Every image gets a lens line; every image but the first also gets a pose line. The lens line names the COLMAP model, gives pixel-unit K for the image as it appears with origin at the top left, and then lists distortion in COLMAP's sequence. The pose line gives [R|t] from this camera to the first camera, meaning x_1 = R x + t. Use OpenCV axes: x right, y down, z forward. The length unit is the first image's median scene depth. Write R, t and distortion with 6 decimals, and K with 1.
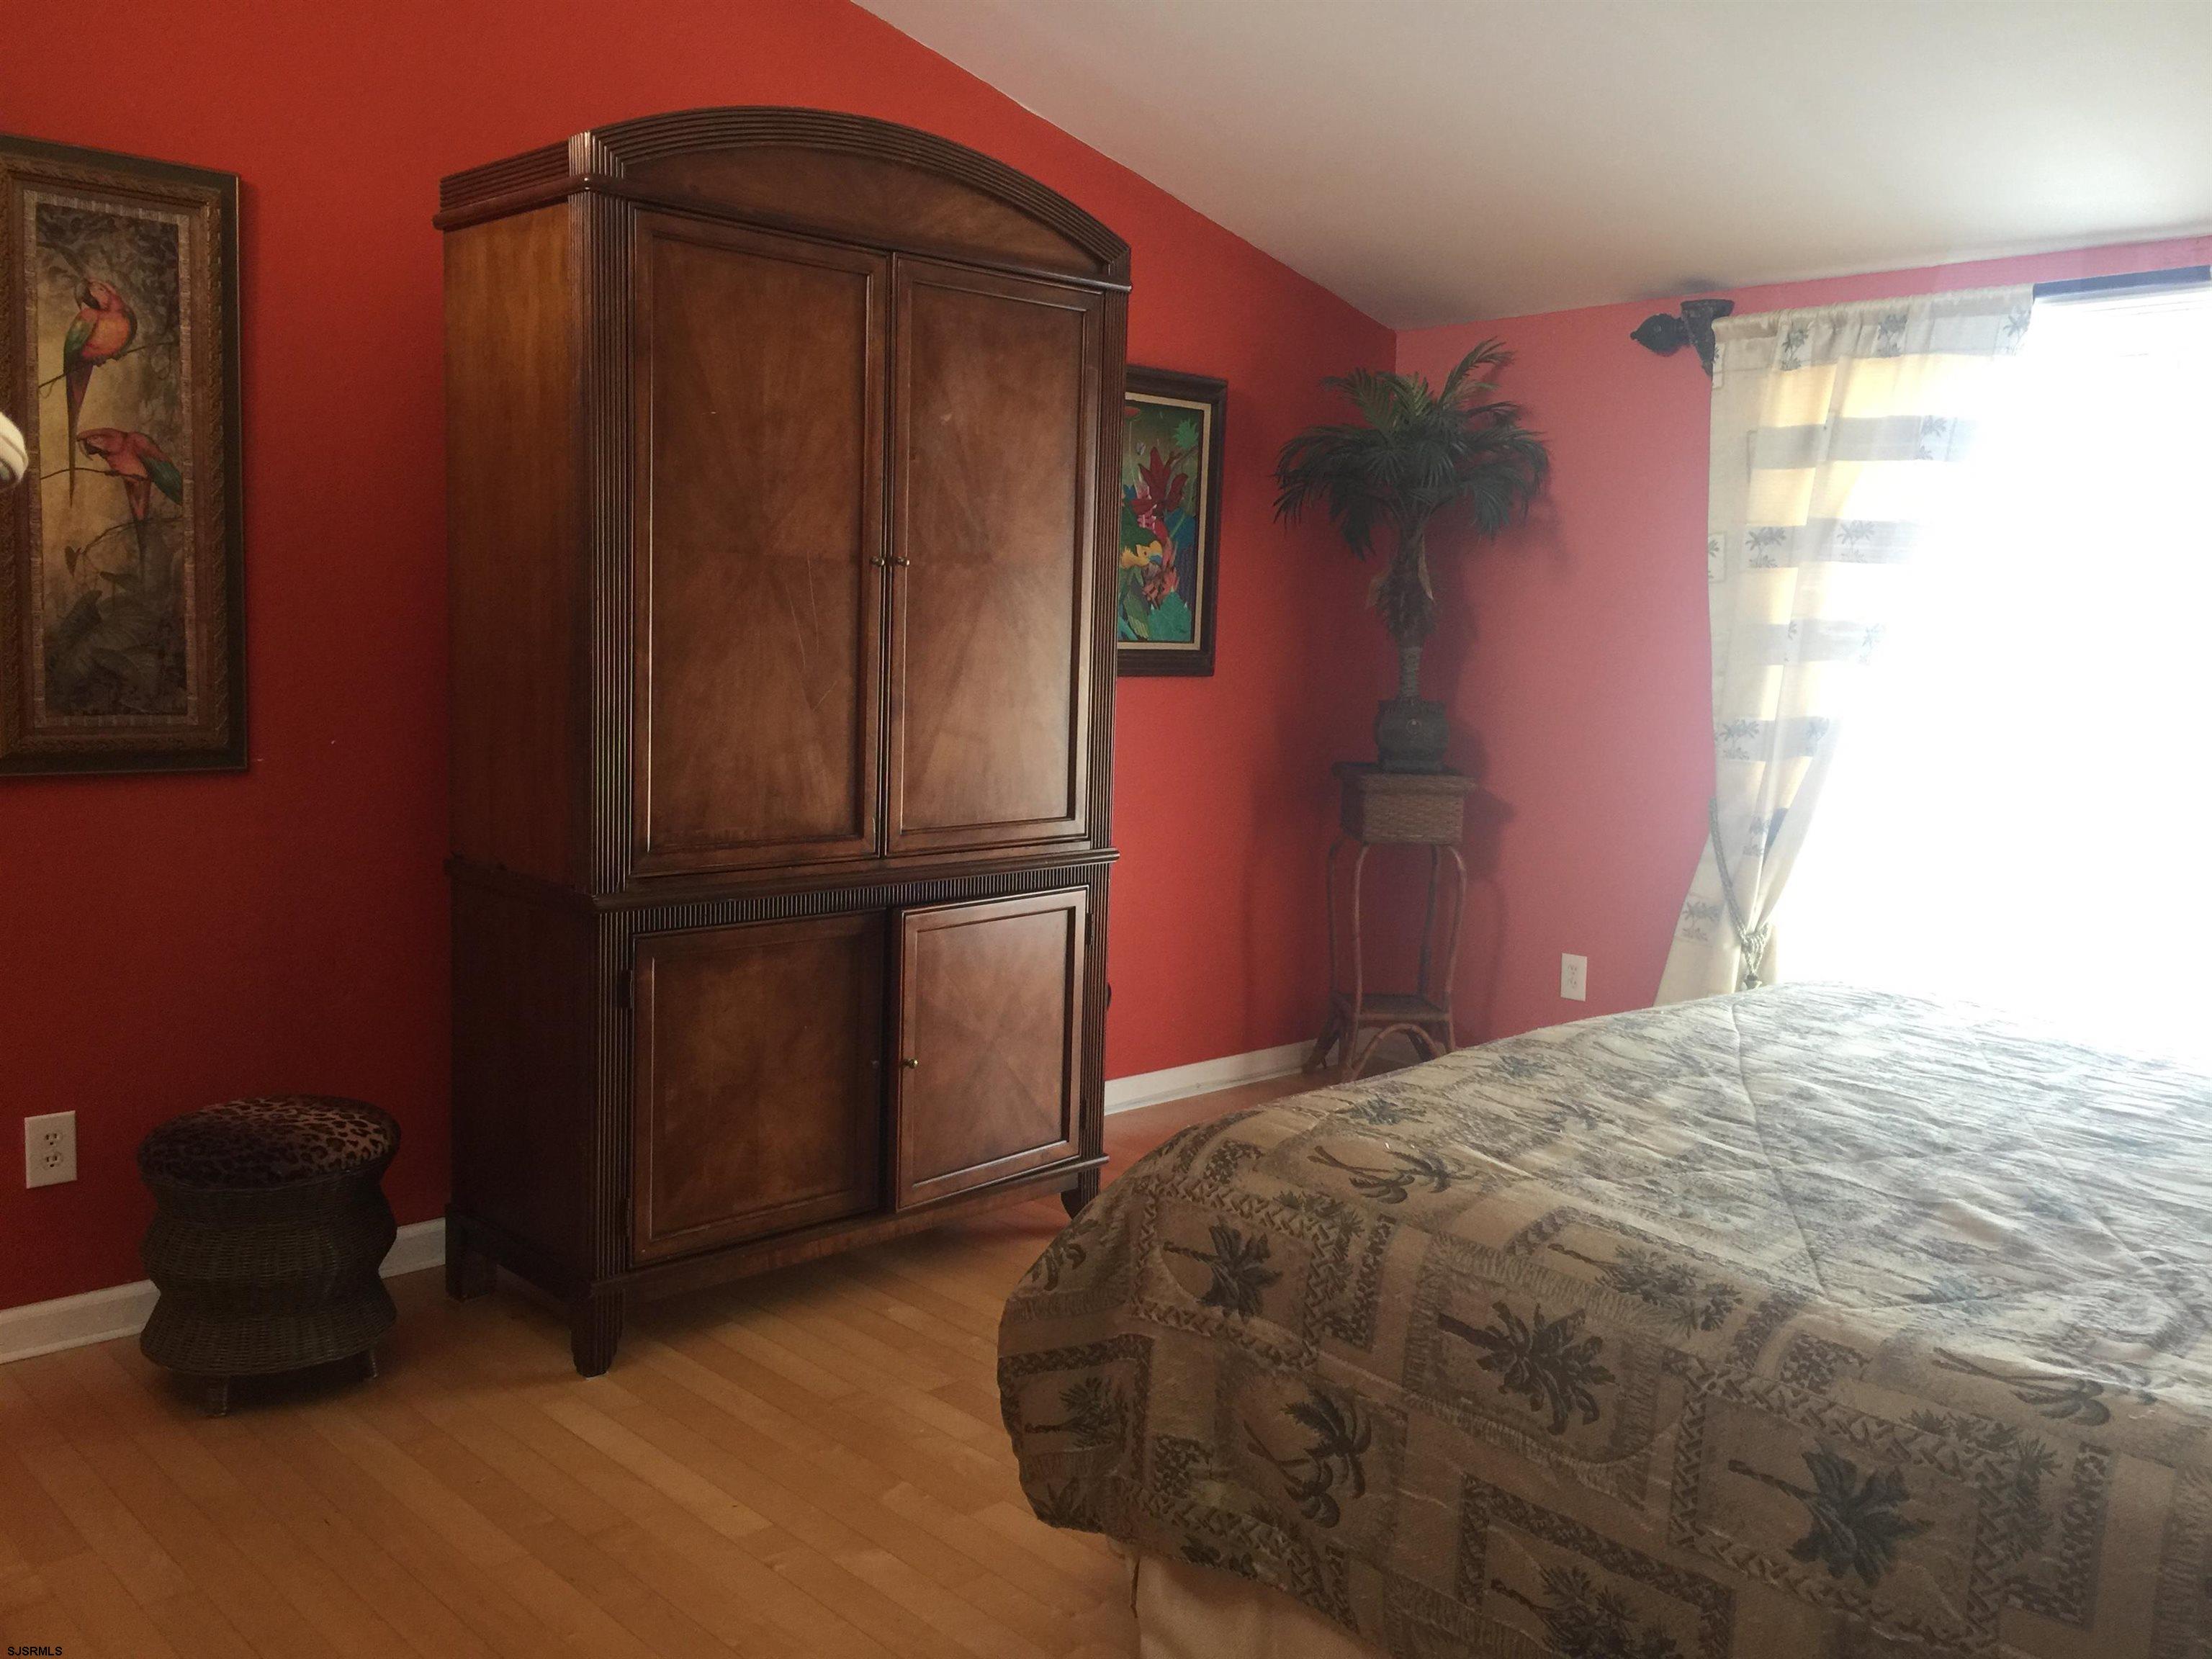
lens RADIAL K [[1901.8, 0, 1106.6], [0, 1901.8, 826.7], [0, 0, 1]] dist [0.010966, -0.021100]
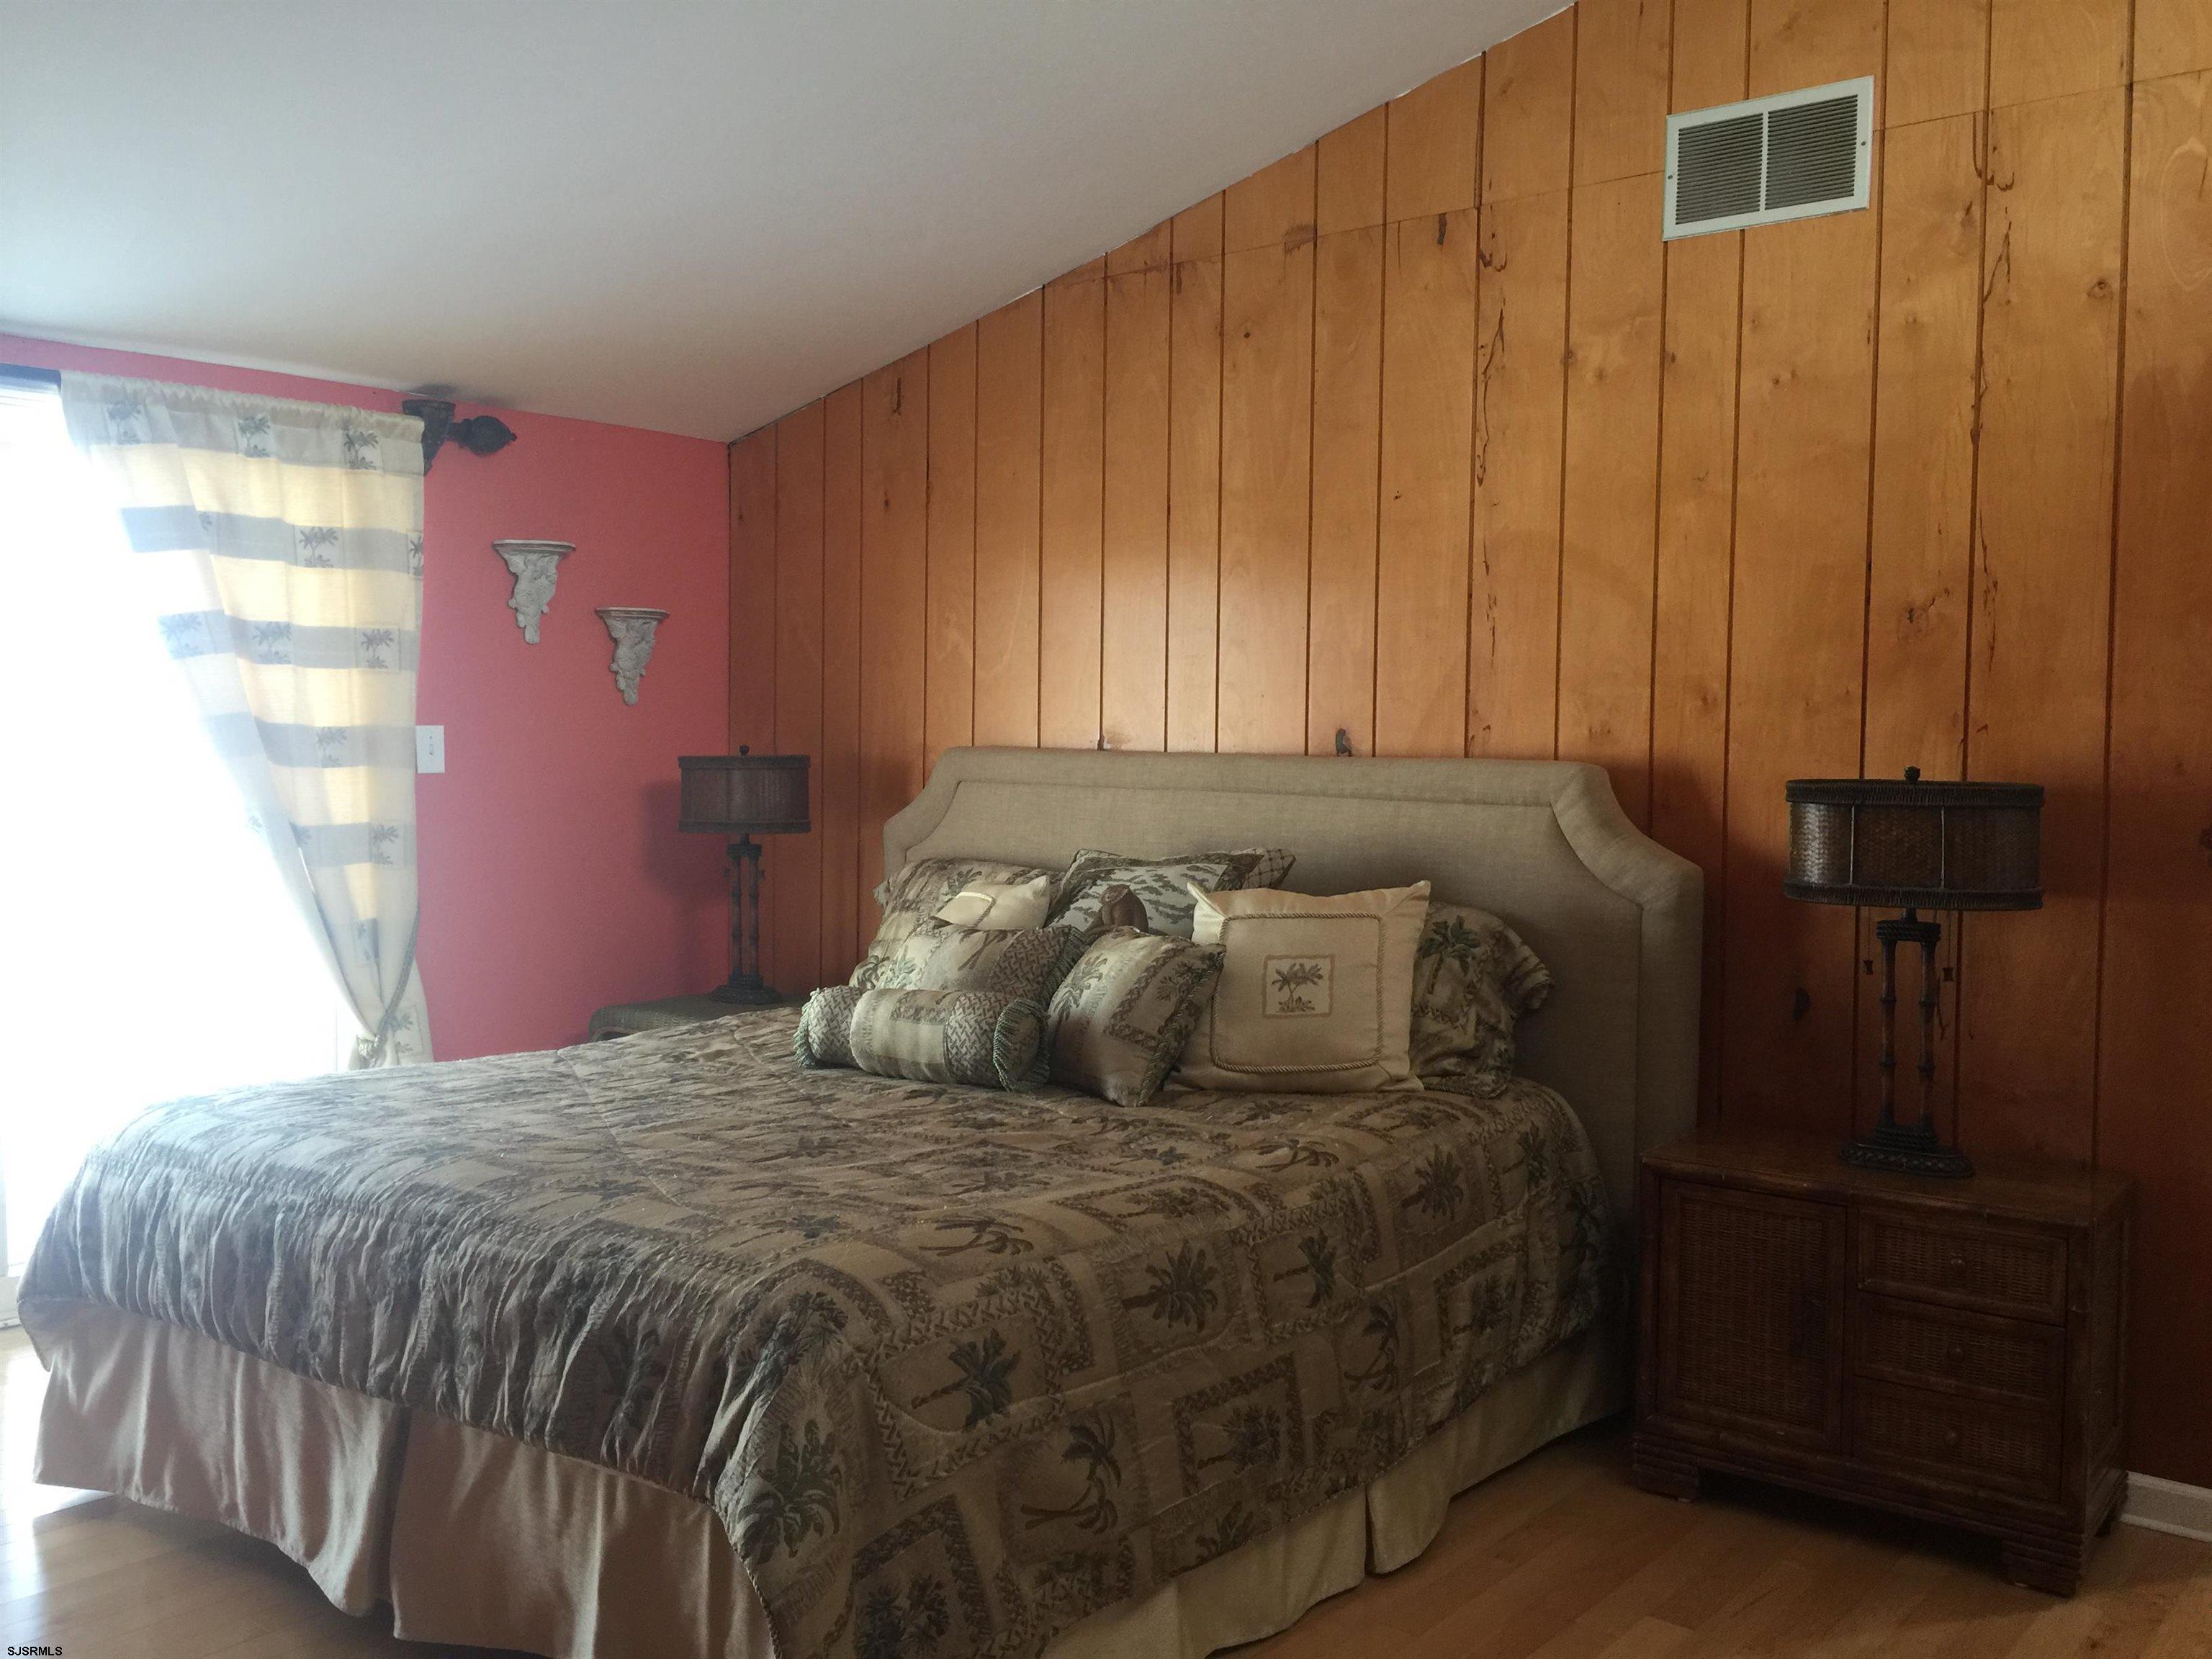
lens RADIAL K [[1901.8, 0, 1106.8], [0, 1901.8, 831.7], [0, 0, 1]] dist [0.010966, -0.021100]
pose [[-0.116308, -0.075323, 0.990353, -0.962731], [0.106077, 0.990475, 0.087790, -0.144550], [-0.987532, 0.115265, -0.107210, 1.048049]]
